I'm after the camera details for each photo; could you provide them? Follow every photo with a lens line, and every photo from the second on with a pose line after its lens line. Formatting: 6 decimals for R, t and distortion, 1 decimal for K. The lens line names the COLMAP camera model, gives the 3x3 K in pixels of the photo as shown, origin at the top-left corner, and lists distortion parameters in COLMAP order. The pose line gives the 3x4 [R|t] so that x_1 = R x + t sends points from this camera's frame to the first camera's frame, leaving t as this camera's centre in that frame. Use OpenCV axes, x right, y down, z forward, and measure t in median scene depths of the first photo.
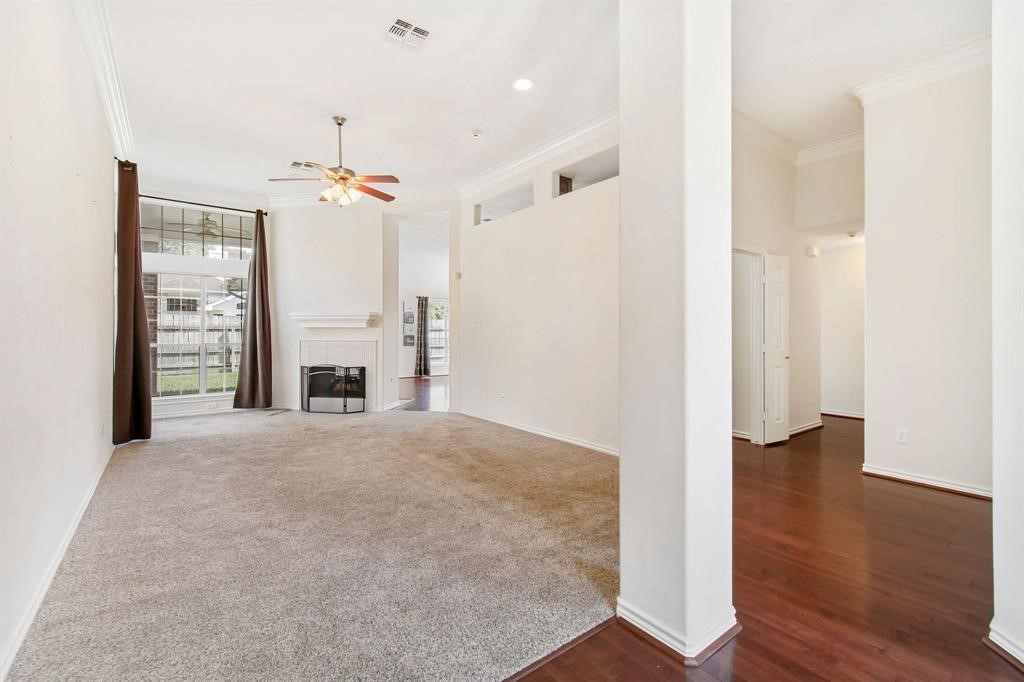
lens RADIAL K [[448.7, 0, 516.2], [0, 448.7, 331.6], [0, 0, 1]] dist [0.001779, 0.000560]
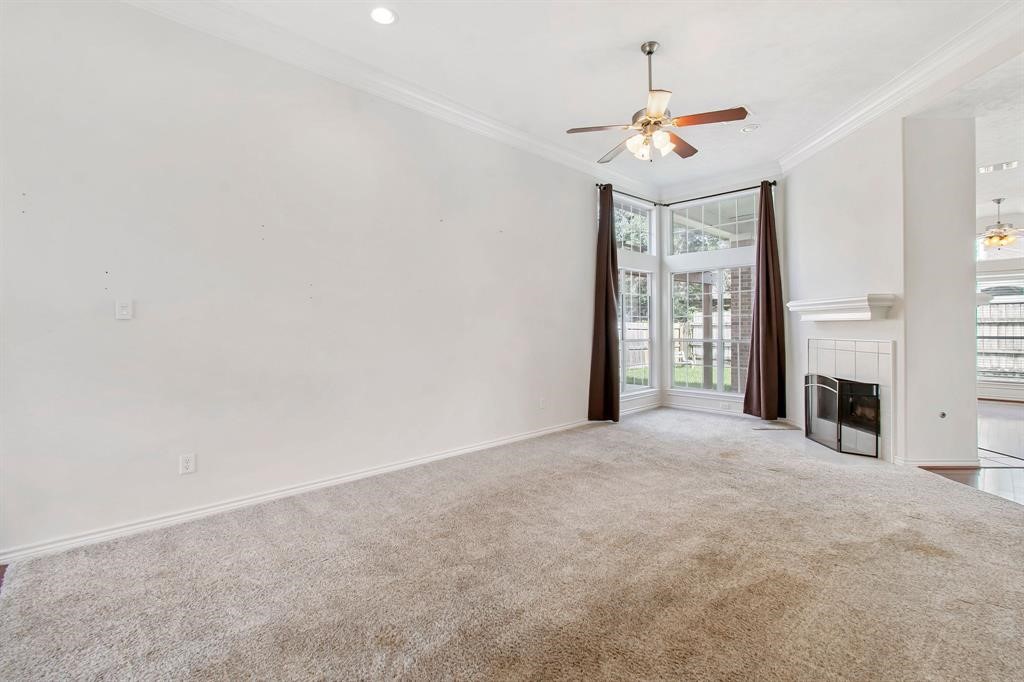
lens RADIAL K [[464.5, 0, 525.4], [0, 464.5, 325.7], [0, 0, 1]] dist [0.000851, 0.000255]
pose [[0.122755, -0.006815, -0.992414, 0.273085], [0.004940, 0.999968, -0.006256, 0.000872], [0.992425, -0.004135, 0.122784, 0.534847]]
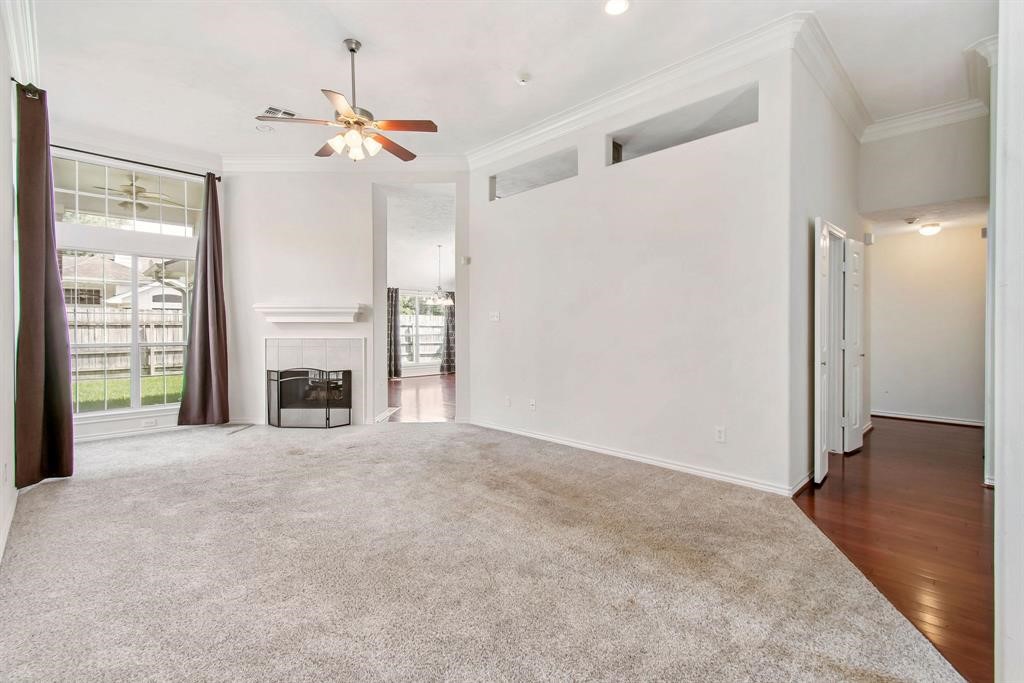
lens RADIAL K [[458.5, 0, 516.8], [0, 458.5, 333.2], [0, 0, 1]] dist [0.001460, -0.000194]
pose [[0.991806, -0.002949, 0.127720, -0.169872], [0.001436, 0.999928, 0.011939, 0.001344], [-0.127746, -0.011658, 0.991738, 0.153988]]
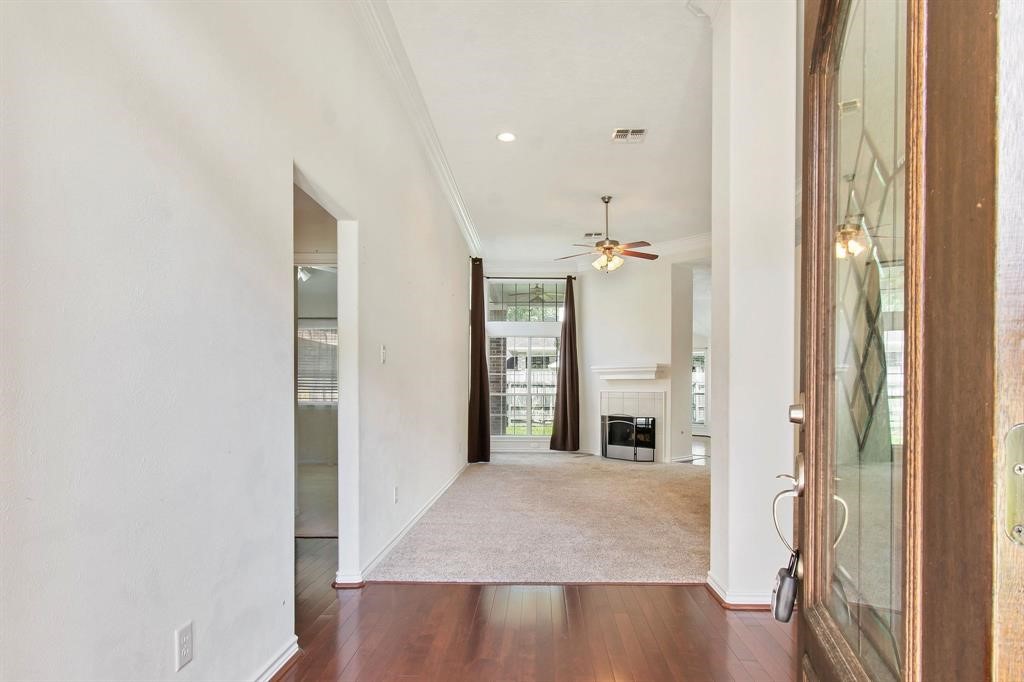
lens RADIAL K [[567.9, 0, 535.7], [0, 567.9, 396.9], [0, 0, 1]] dist [0.000801, 0.000287]
pose [[0.789949, 0.008892, -0.613108, 0.283721], [-0.001451, 0.999919, 0.012633, 0.018424], [0.613171, -0.009089, 0.789898, -0.215845]]
